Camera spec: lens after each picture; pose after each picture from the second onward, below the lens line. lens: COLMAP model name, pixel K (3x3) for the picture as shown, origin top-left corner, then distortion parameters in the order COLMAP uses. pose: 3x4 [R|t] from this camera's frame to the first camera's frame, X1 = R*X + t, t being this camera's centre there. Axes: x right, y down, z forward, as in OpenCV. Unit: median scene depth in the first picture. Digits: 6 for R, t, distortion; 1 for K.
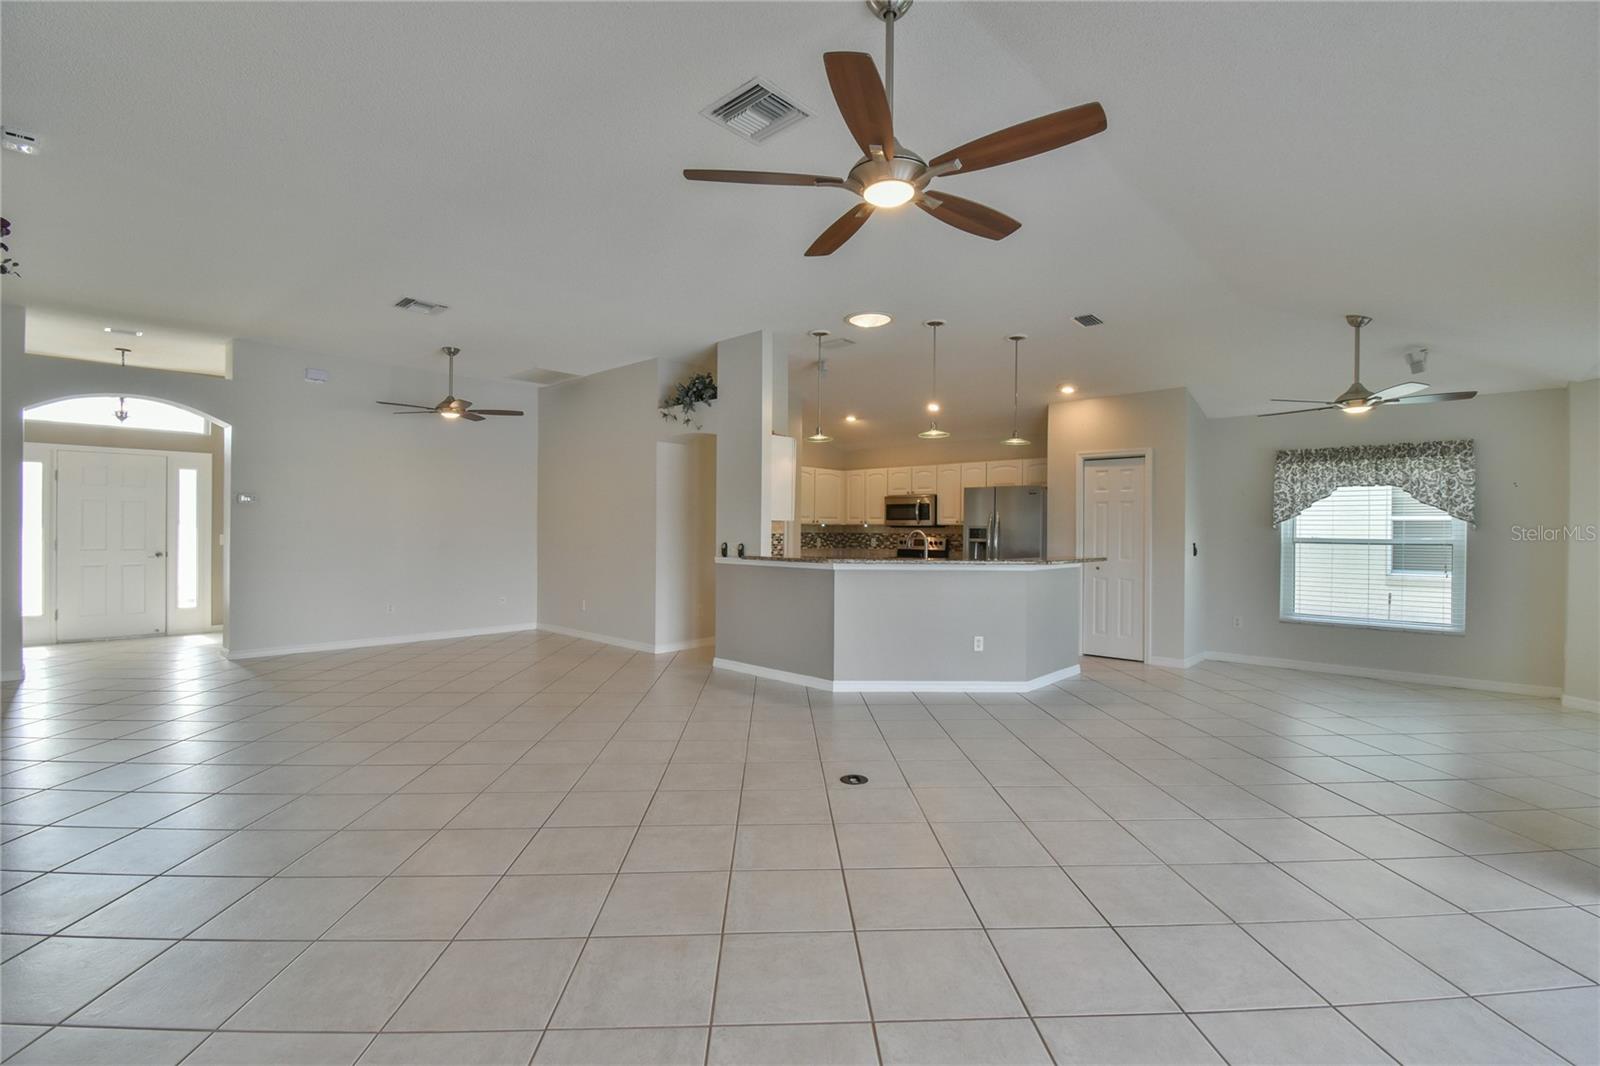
lens RADIAL K [[713.3, 0, 810.2], [0, 713.3, 531.2], [0, 0, 1]] dist [-0.013107, -0.001644]
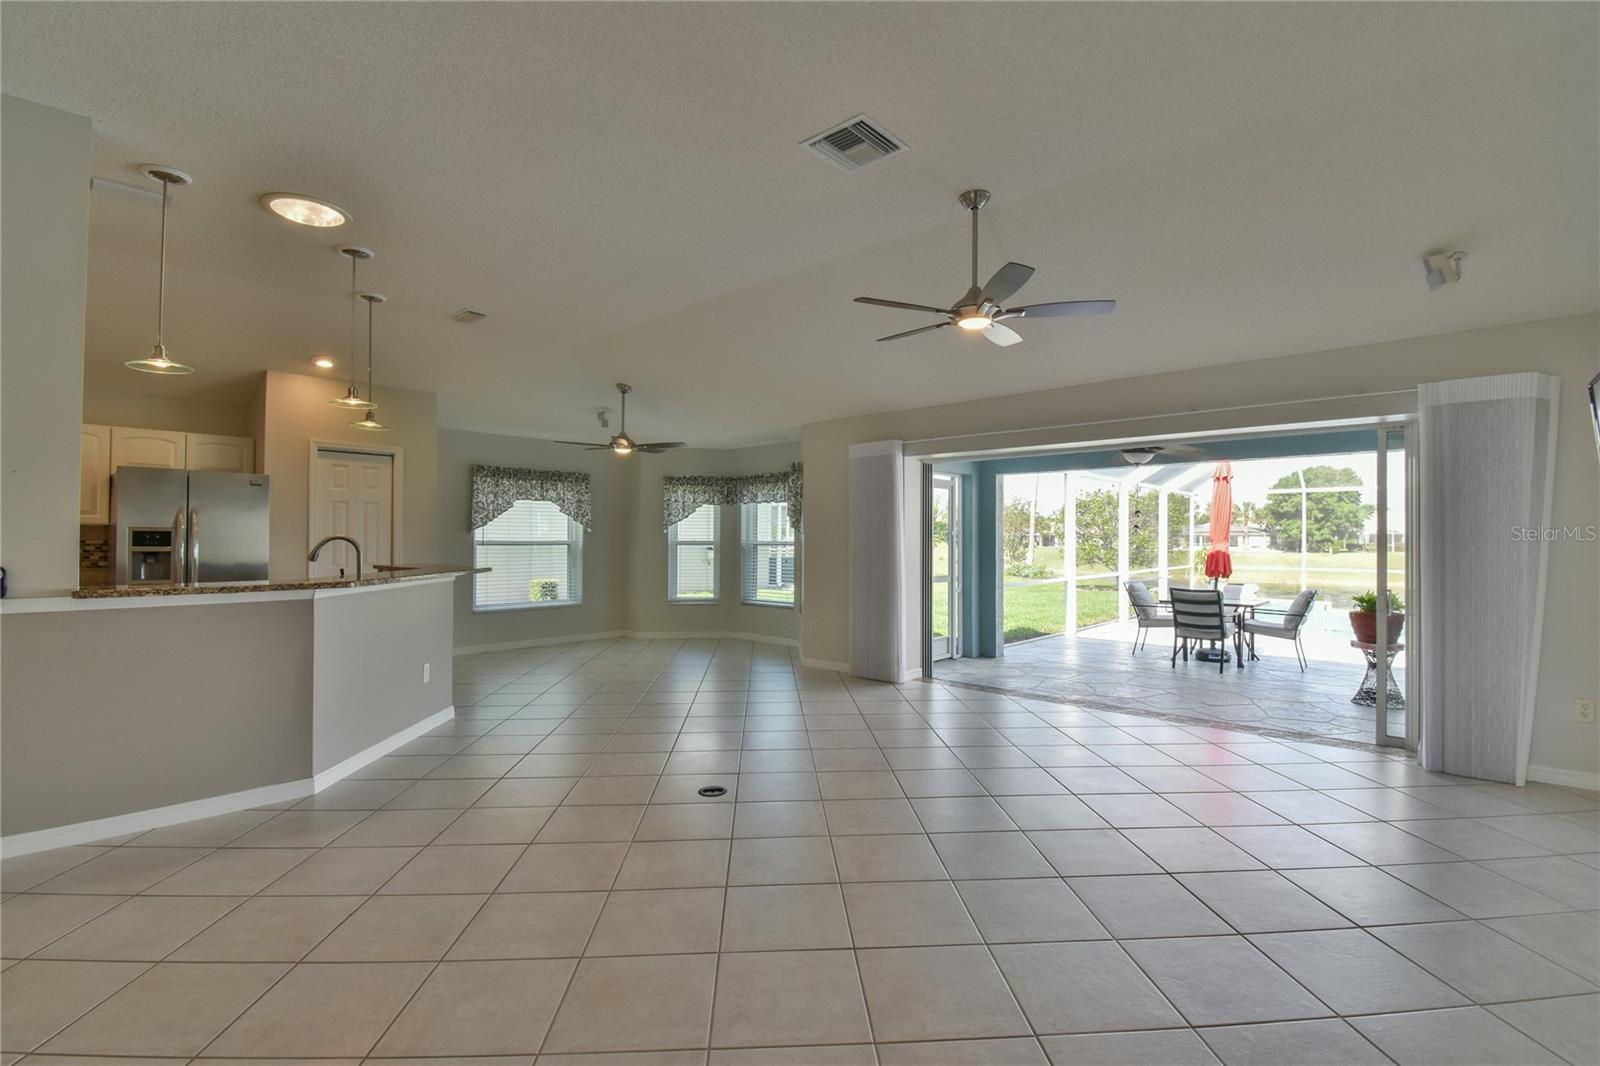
lens RADIAL K [[713.3, 0, 814.8], [0, 713.3, 536.3], [0, 0, 1]] dist [-0.013107, -0.001644]
pose [[-0.032076, -0.003826, 0.999478, -0.456390], [-0.002653, 0.999989, 0.003743, -0.003206], [-0.999482, -0.002531, -0.032086, 0.440721]]
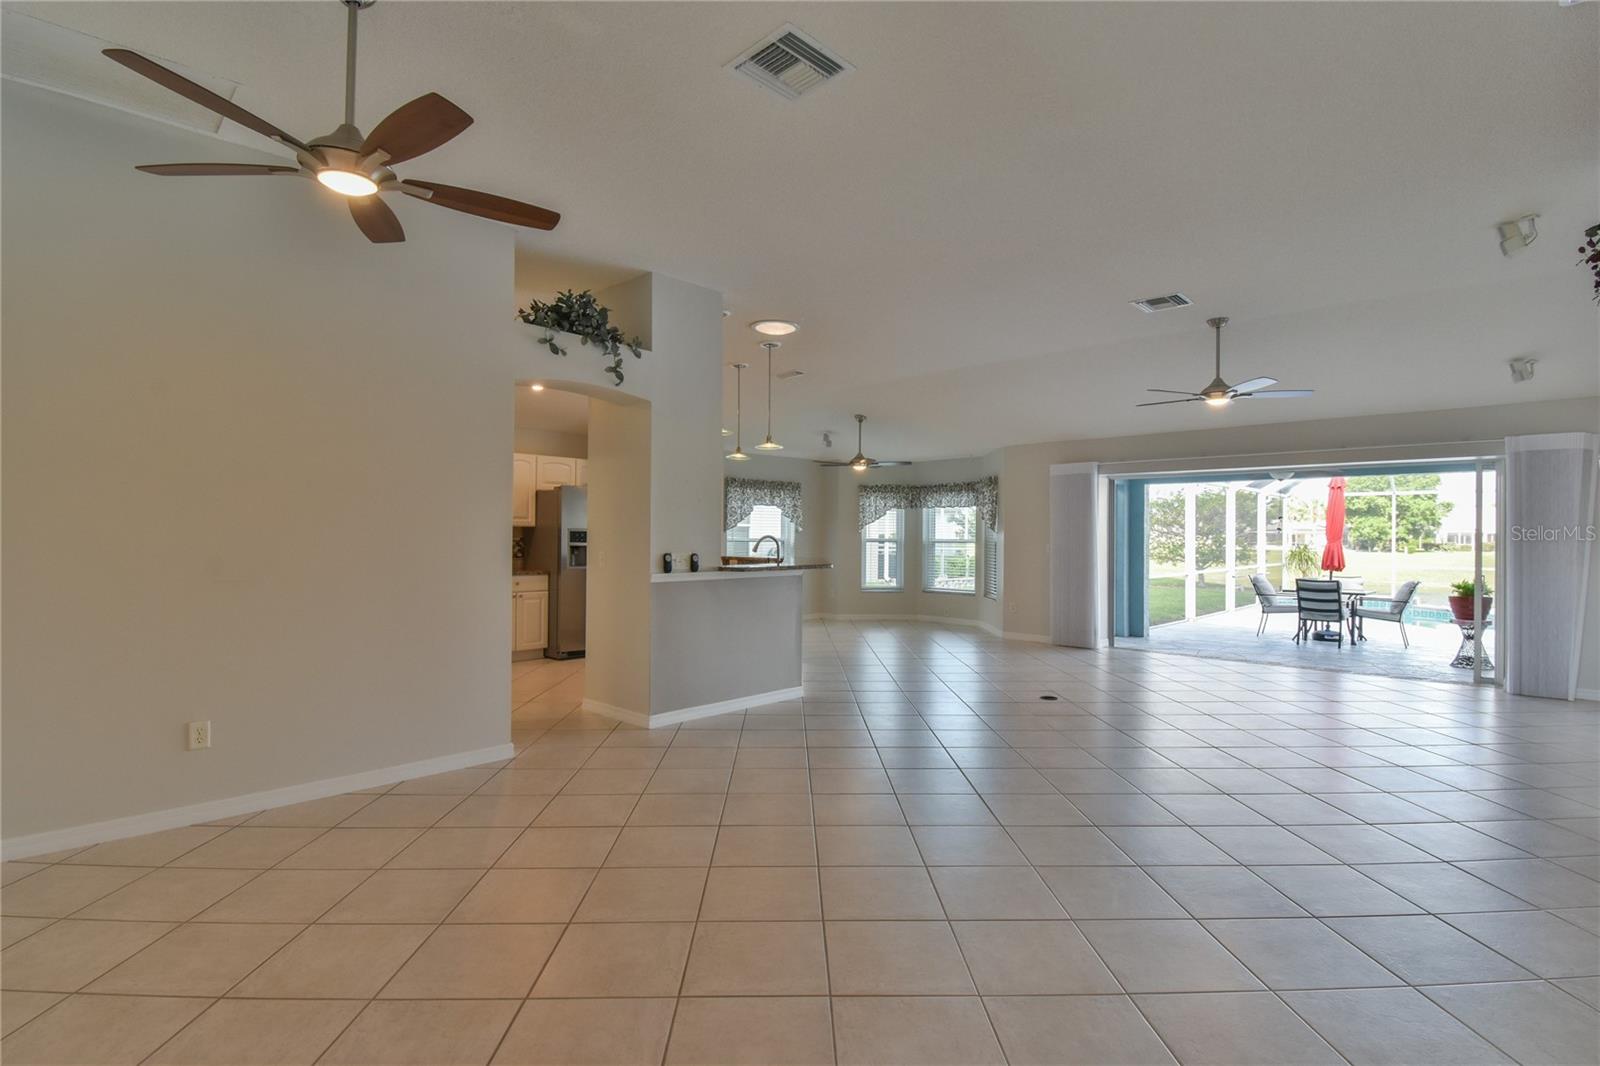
lens RADIAL K [[760.2, 0, 808.6], [0, 760.2, 535.2], [0, 0, 1]] dist [-0.018265, -0.003470]
pose [[0.008341, -0.006870, 0.999942, -0.785710], [-0.005837, 0.999959, 0.006918, -0.007706], [-0.999948, -0.005894, 0.008300, 0.746148]]
